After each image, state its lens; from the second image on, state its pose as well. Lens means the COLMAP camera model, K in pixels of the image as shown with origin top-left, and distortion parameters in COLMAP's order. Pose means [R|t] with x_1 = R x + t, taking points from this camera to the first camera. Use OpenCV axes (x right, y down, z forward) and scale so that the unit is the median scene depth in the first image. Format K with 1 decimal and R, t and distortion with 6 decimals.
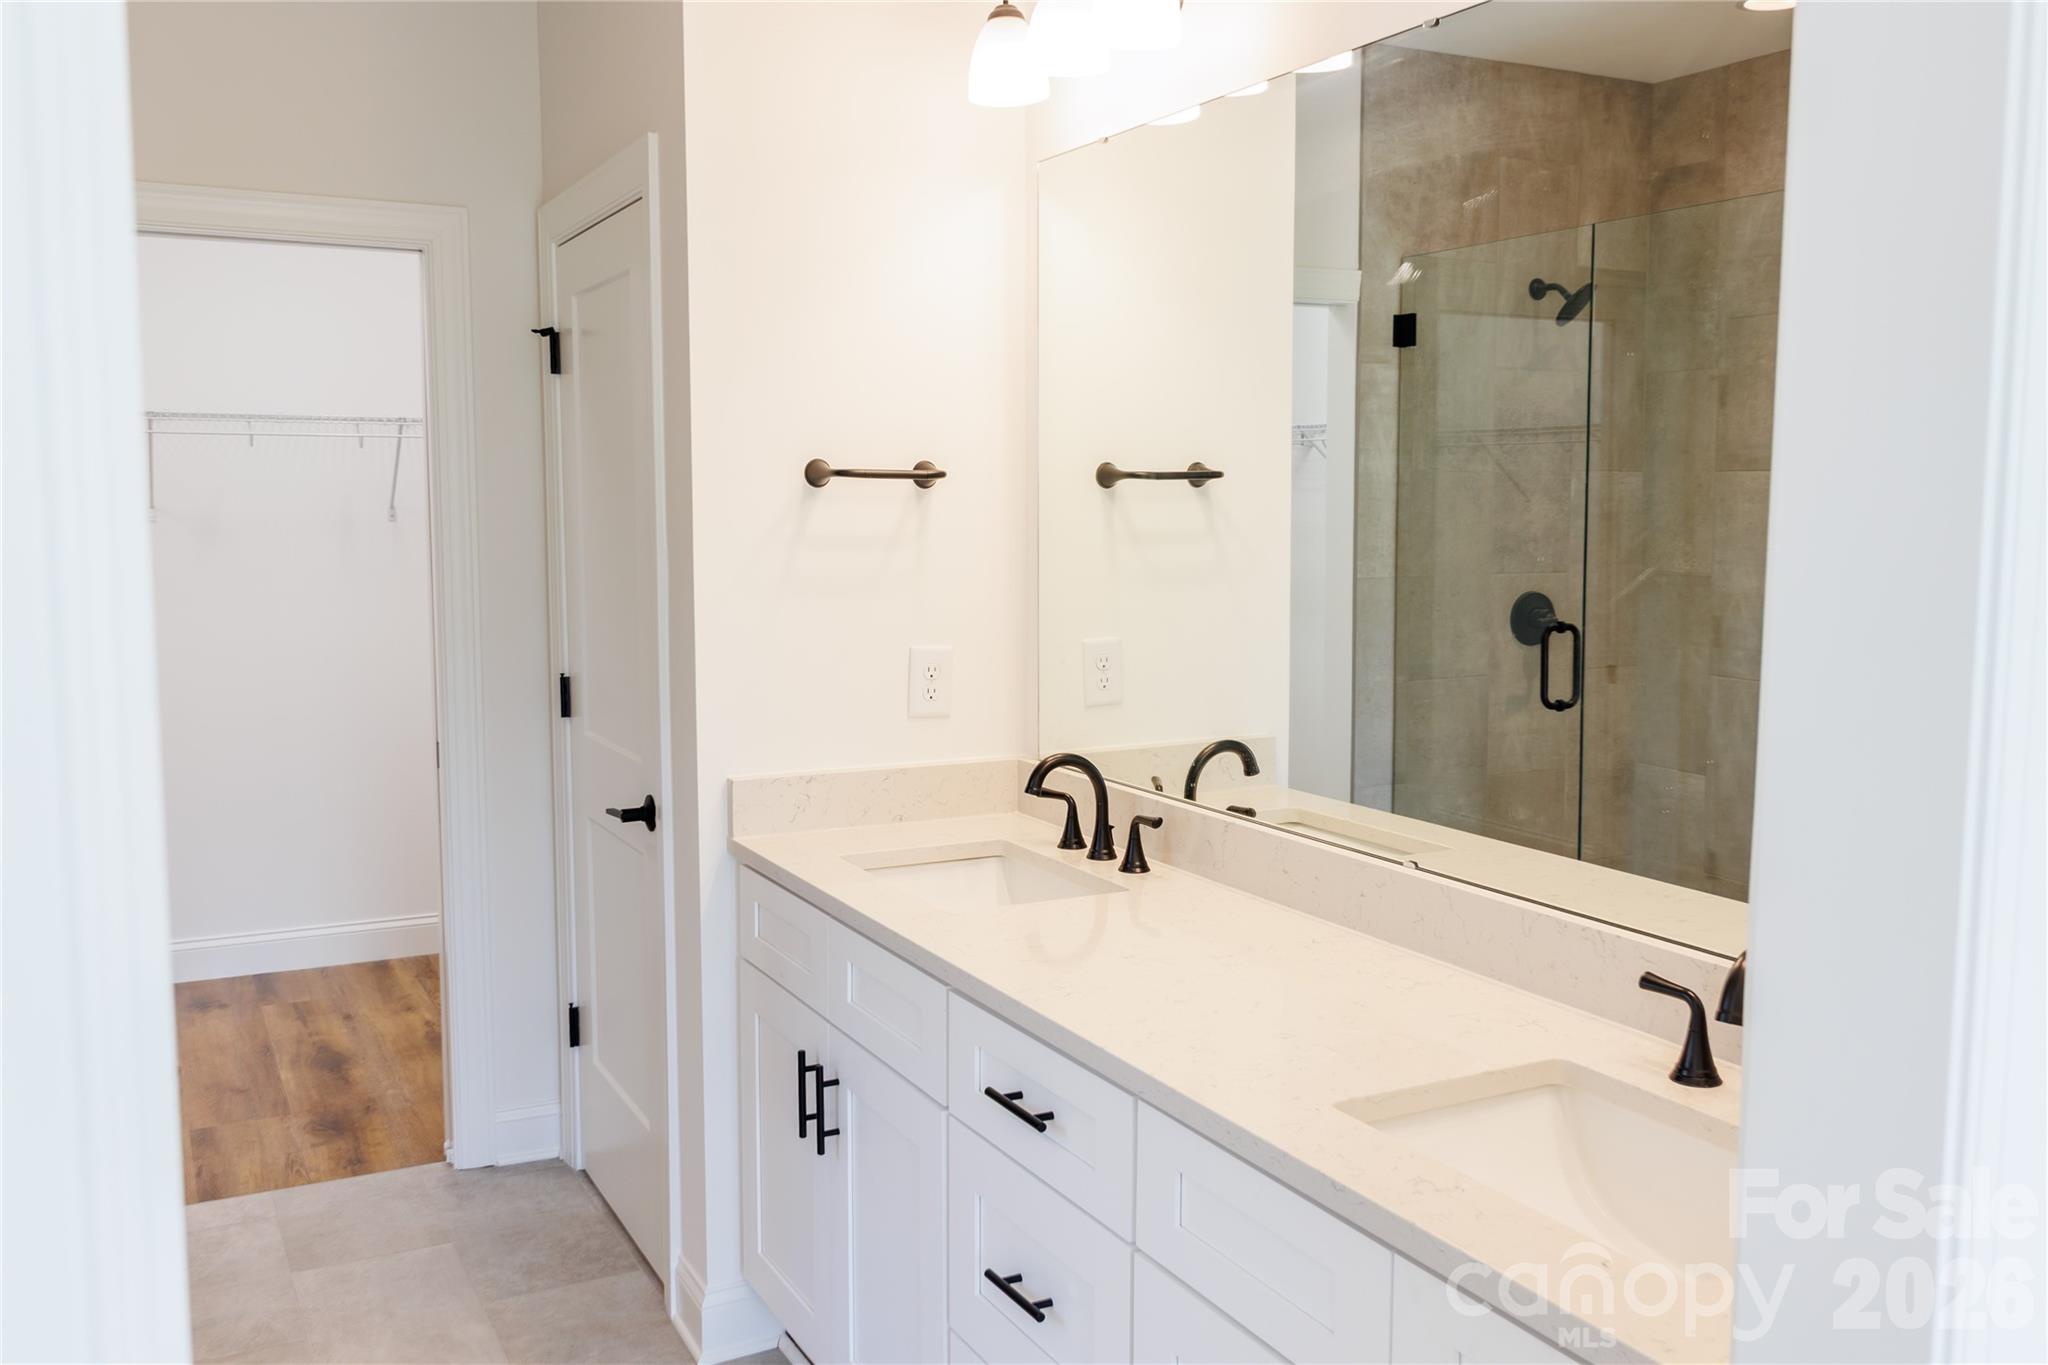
lens RADIAL K [[1654.8, 0, 1024.0], [0, 1654.8, 682.5], [0, 0, 1]] dist [0.009578, -0.008296]
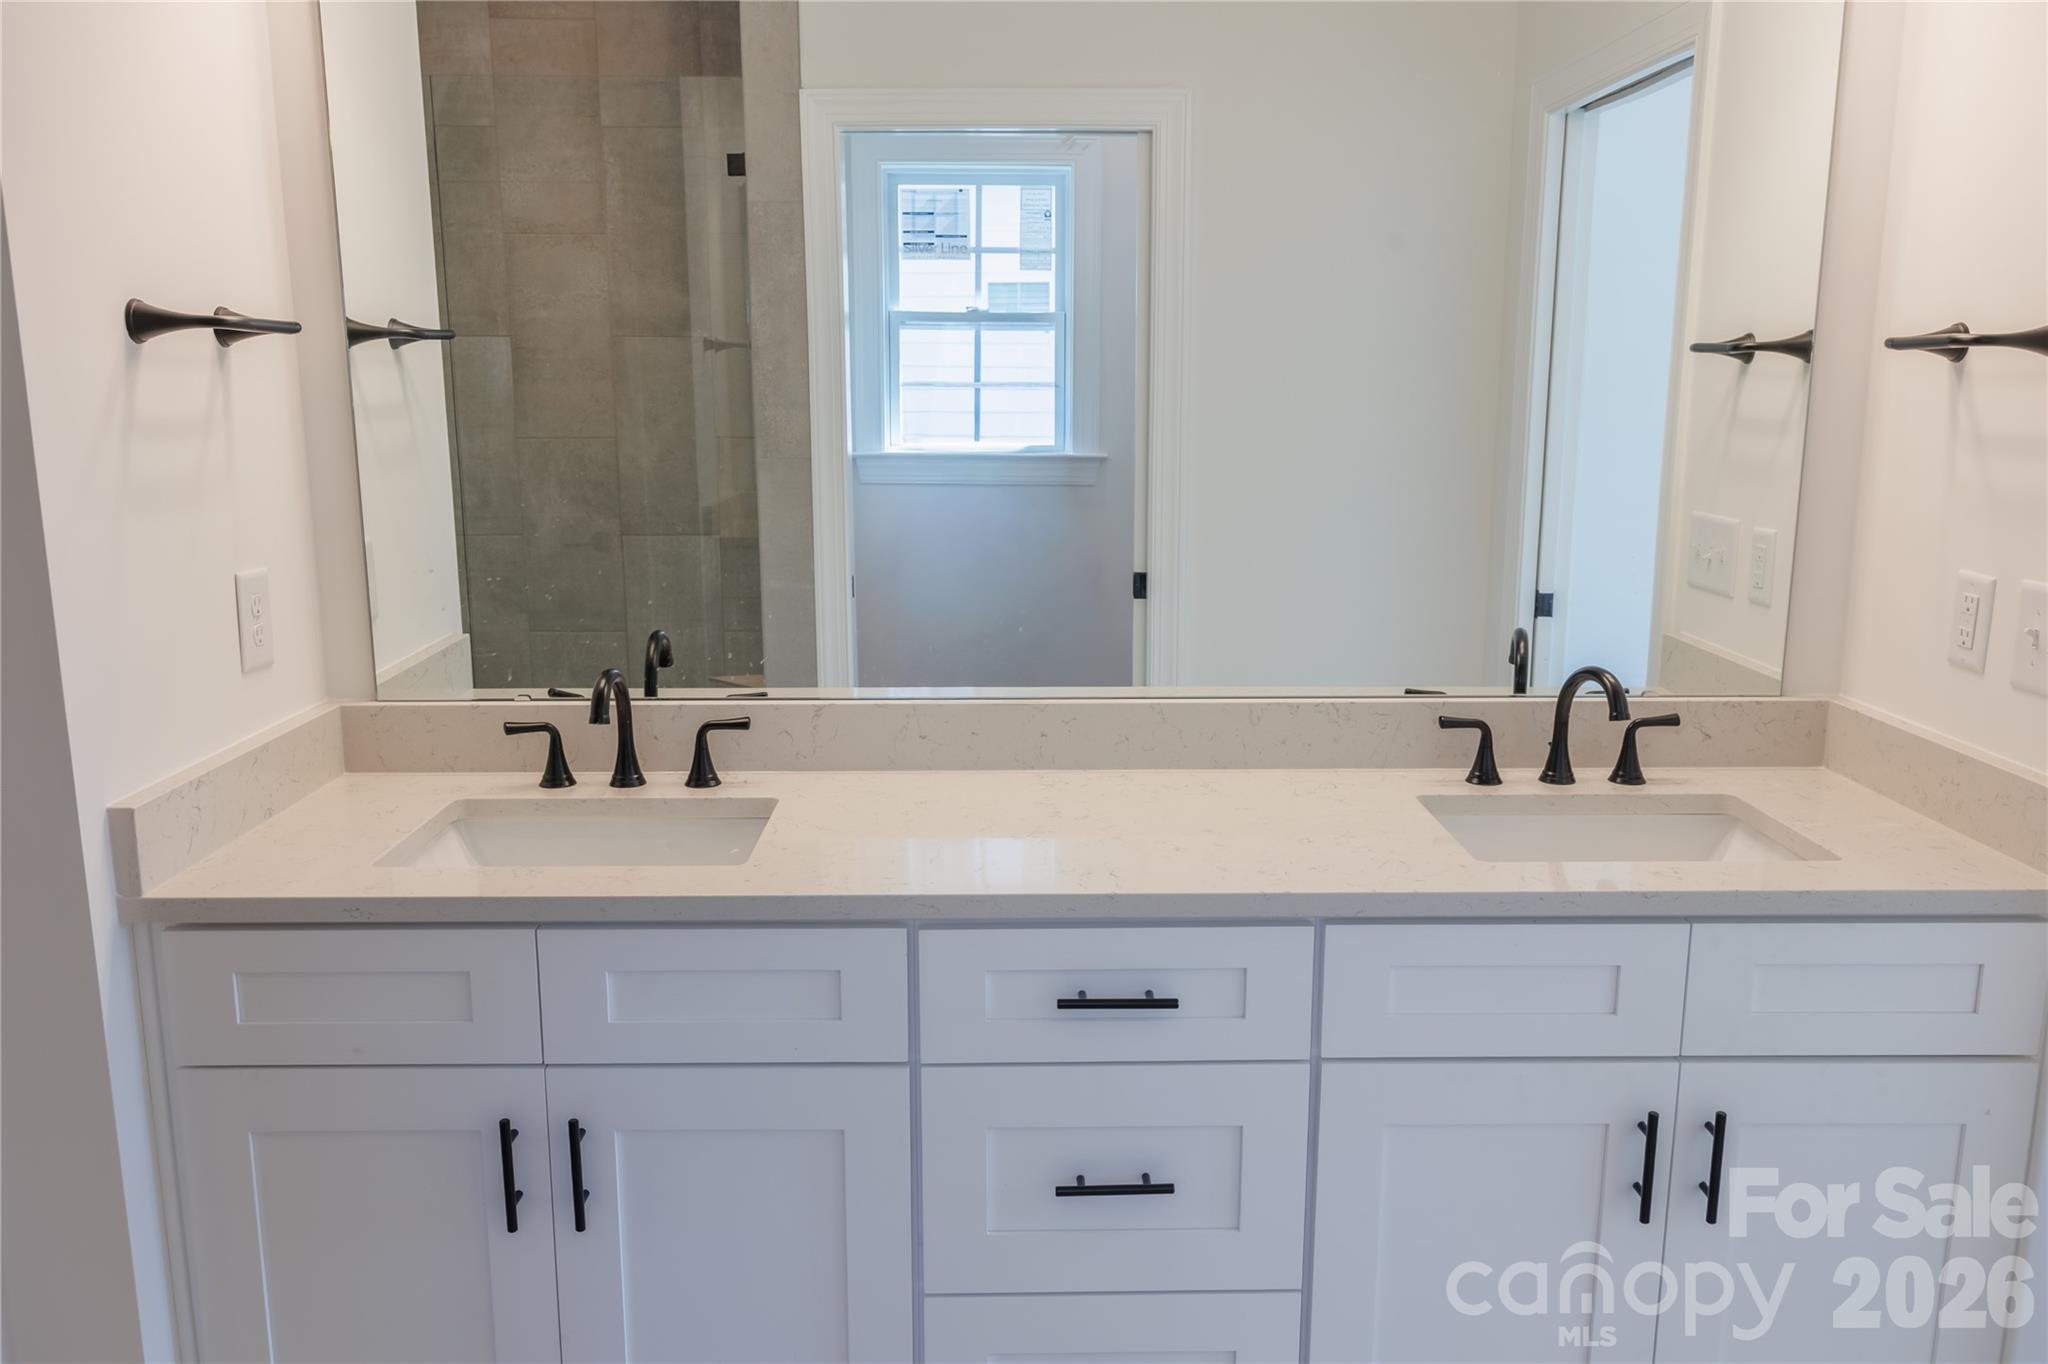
lens RADIAL K [[1654.8, 0, 1024.0], [0, 1654.8, 682.0], [0, 0, 1]] dist [0.009578, -0.008296]
pose [[0.468052, -0.179292, 0.865322, -0.622562], [0.094784, 0.983739, 0.152559, -0.060282], [-0.878603, 0.010613, 0.477435, 0.433055]]
